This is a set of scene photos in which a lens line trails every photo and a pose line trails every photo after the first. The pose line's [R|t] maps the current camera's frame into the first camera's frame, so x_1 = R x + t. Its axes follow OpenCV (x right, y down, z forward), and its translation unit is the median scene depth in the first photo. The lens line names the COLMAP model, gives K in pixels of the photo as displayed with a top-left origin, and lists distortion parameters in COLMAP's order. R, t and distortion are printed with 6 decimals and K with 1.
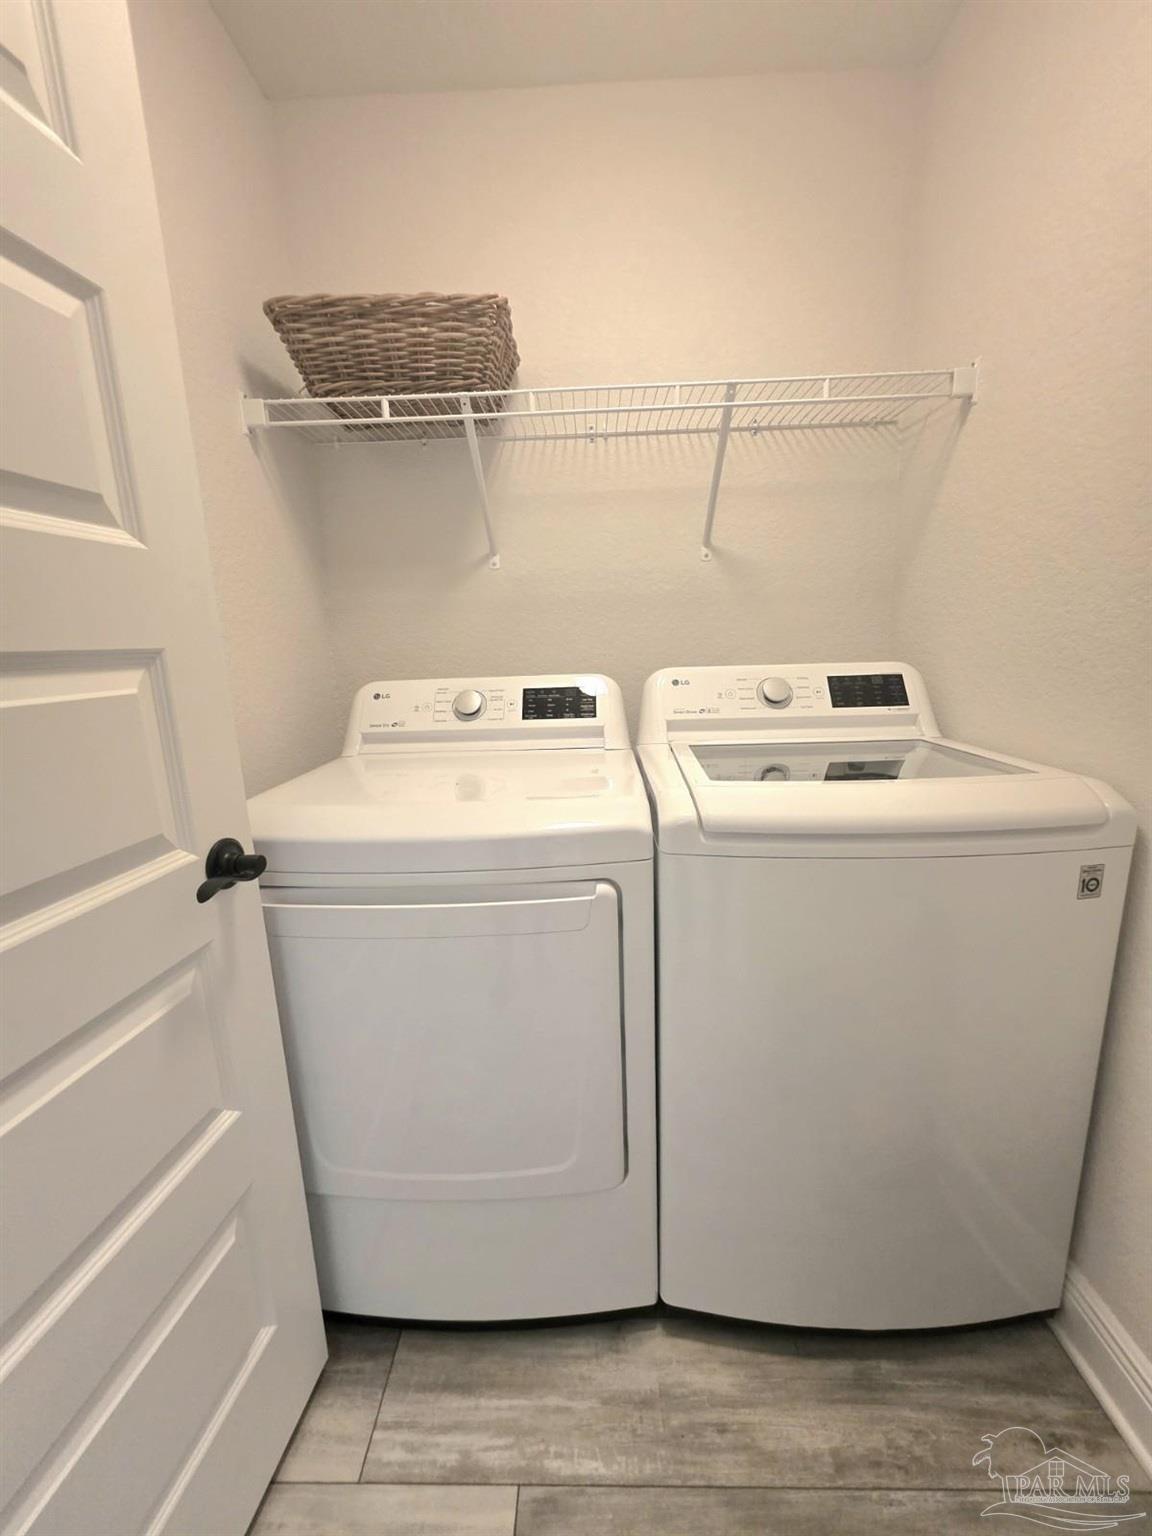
lens RADIAL K [[615.1, 0, 573.2], [0, 615.1, 762.5], [0, 0, 1]] dist [0.008979, -0.000084]
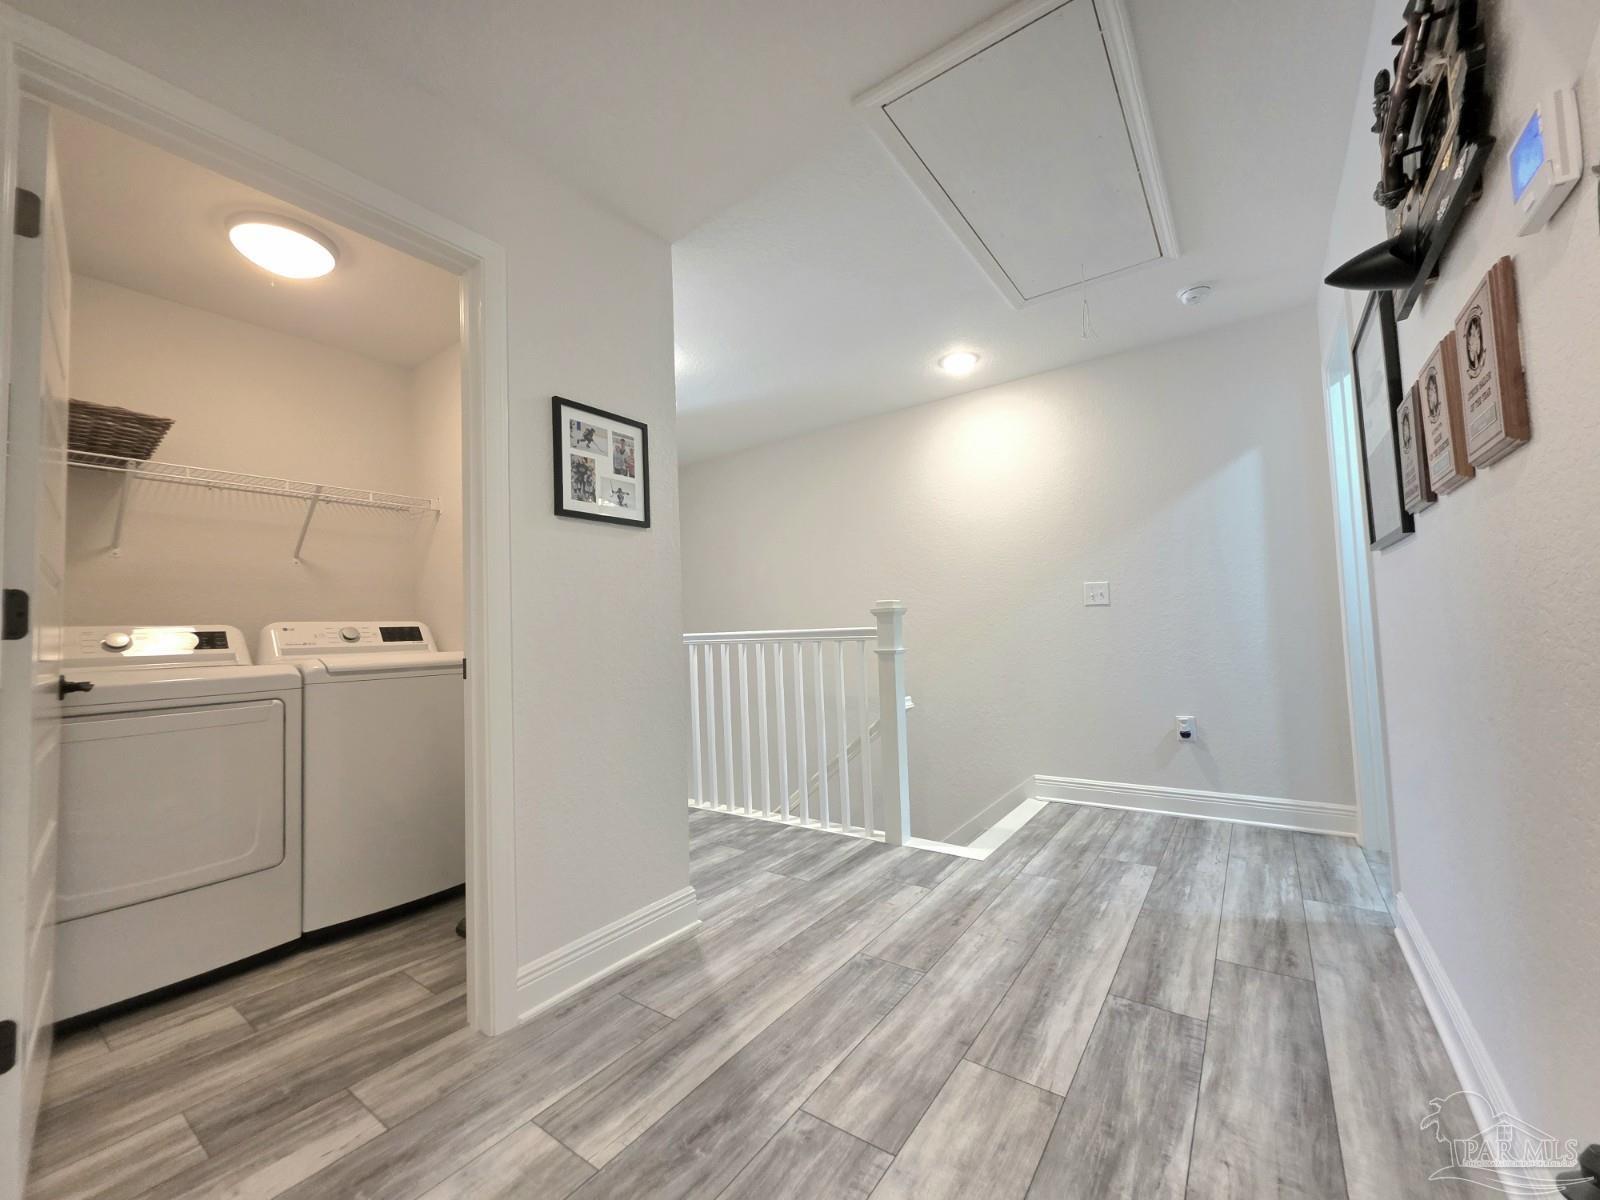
lens RADIAL K [[640.7, 0, 795.0], [0, 640.7, 597.2], [0, 0, 1]] dist [0.008979, -0.000084]
pose [[0.565524, 0.055459, 0.822865, -0.545288], [0.188410, 0.962664, -0.194368, 0.425787], [-0.802922, 0.264956, 0.533961, -1.218217]]
